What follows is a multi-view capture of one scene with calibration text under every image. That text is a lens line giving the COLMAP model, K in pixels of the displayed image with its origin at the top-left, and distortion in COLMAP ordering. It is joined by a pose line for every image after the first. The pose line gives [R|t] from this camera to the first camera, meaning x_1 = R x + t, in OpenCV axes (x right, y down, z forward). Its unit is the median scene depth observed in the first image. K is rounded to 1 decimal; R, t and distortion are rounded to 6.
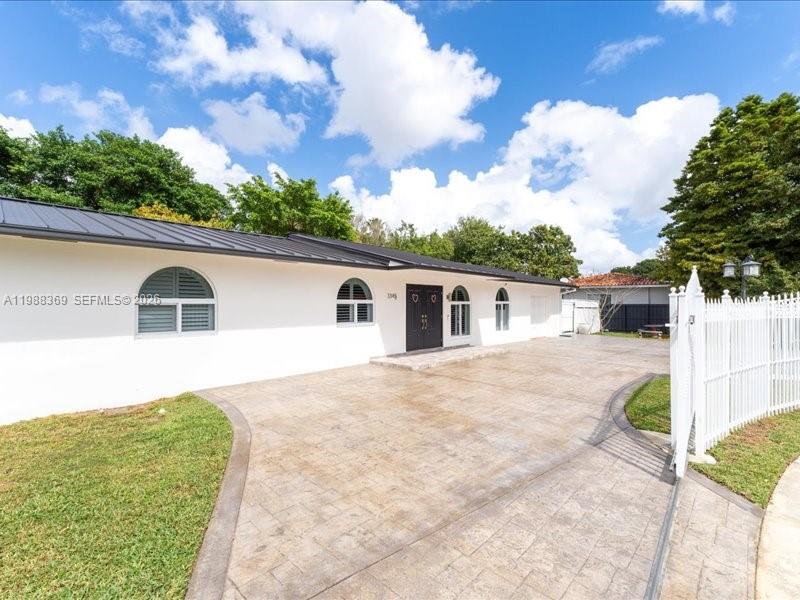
lens RADIAL K [[382.0, 0, 405.8], [0, 382.0, 298.2], [0, 0, 1]] dist [0.000500, 0.000679]
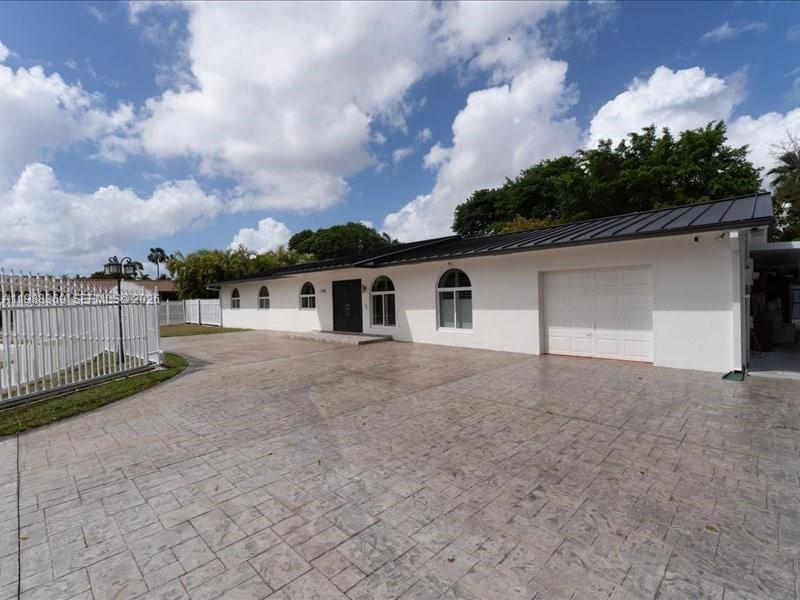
lens RADIAL K [[382.0, 0, 405.8], [0, 382.0, 298.2], [0, 0, 1]] dist [0.000500, 0.000679]
pose [[-0.022467, 0.013611, -0.999655, 1.222912], [0.051607, 0.998590, 0.012437, 0.017786], [0.998415, -0.051310, -0.023138, 1.160903]]
